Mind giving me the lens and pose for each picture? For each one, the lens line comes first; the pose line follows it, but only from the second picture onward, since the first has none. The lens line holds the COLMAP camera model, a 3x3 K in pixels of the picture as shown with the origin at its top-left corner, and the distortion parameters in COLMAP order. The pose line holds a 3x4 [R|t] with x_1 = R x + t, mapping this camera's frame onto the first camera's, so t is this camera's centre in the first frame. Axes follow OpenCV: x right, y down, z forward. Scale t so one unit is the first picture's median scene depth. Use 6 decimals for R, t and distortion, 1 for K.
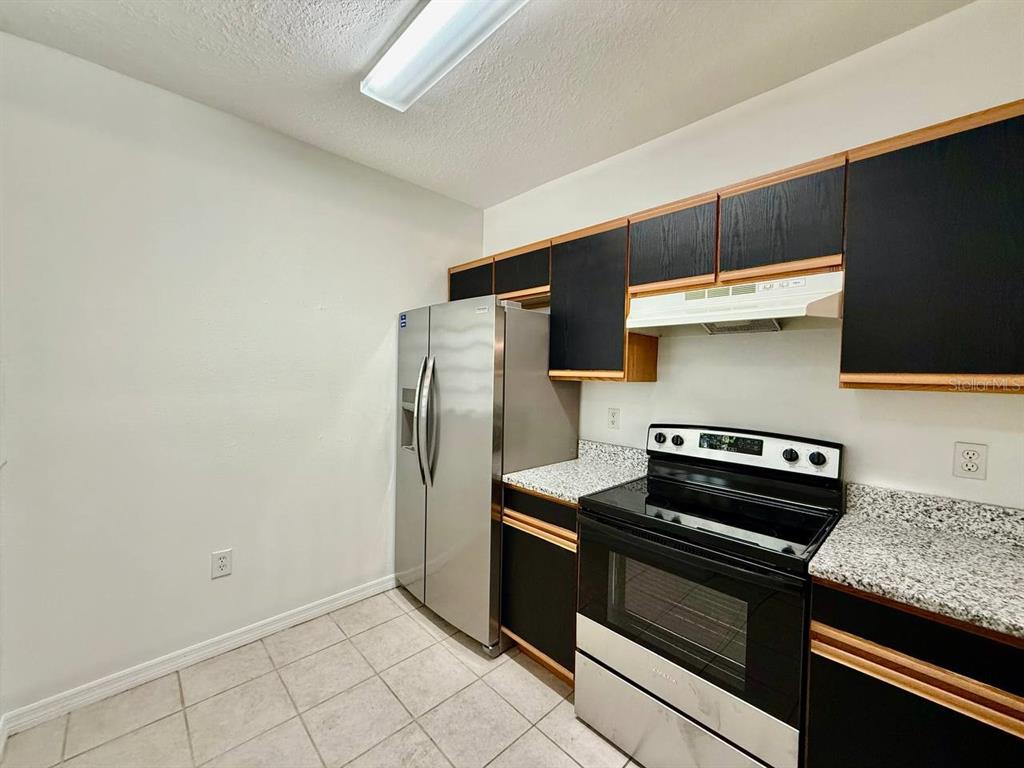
lens RADIAL K [[415.0, 0, 503.1], [0, 415.0, 379.4], [0, 0, 1]] dist [0.001536, 0.000011]
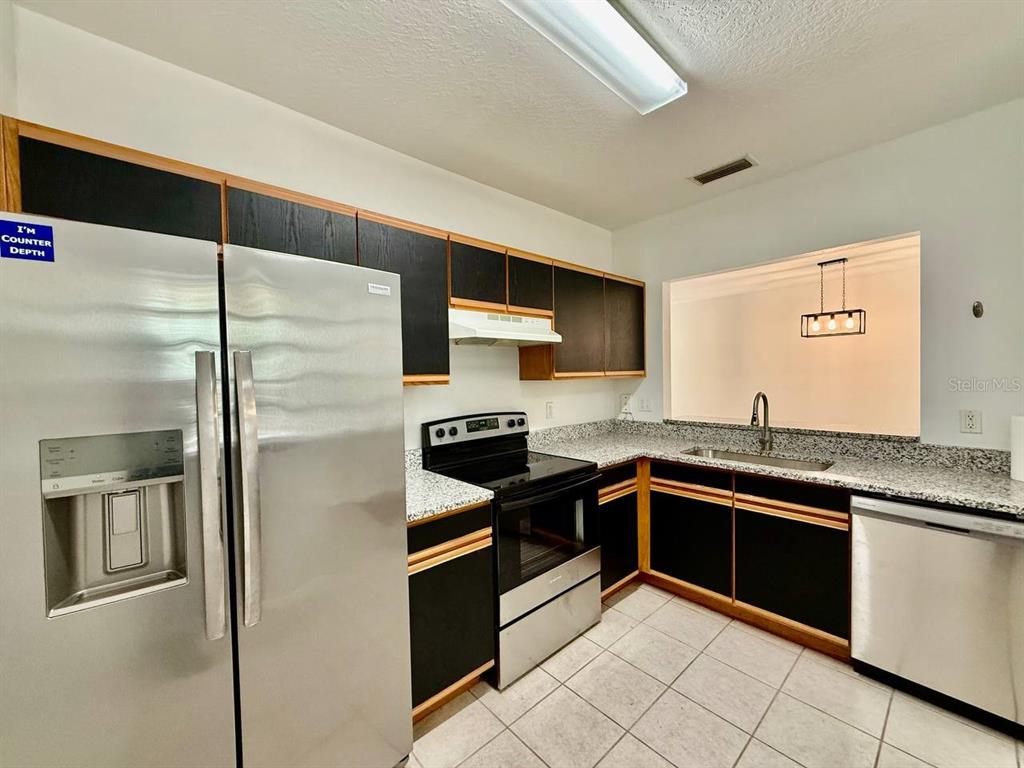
lens RADIAL K [[405.3, 0, 512.0], [0, 405.3, 384.0], [0, 0, 1]] dist [-0.000040, 0.000080]
pose [[0.013642, -0.037306, 0.999211, -0.851767], [0.041206, 0.998476, 0.036716, -0.030307], [-0.999058, 0.040673, 0.015159, 0.919074]]
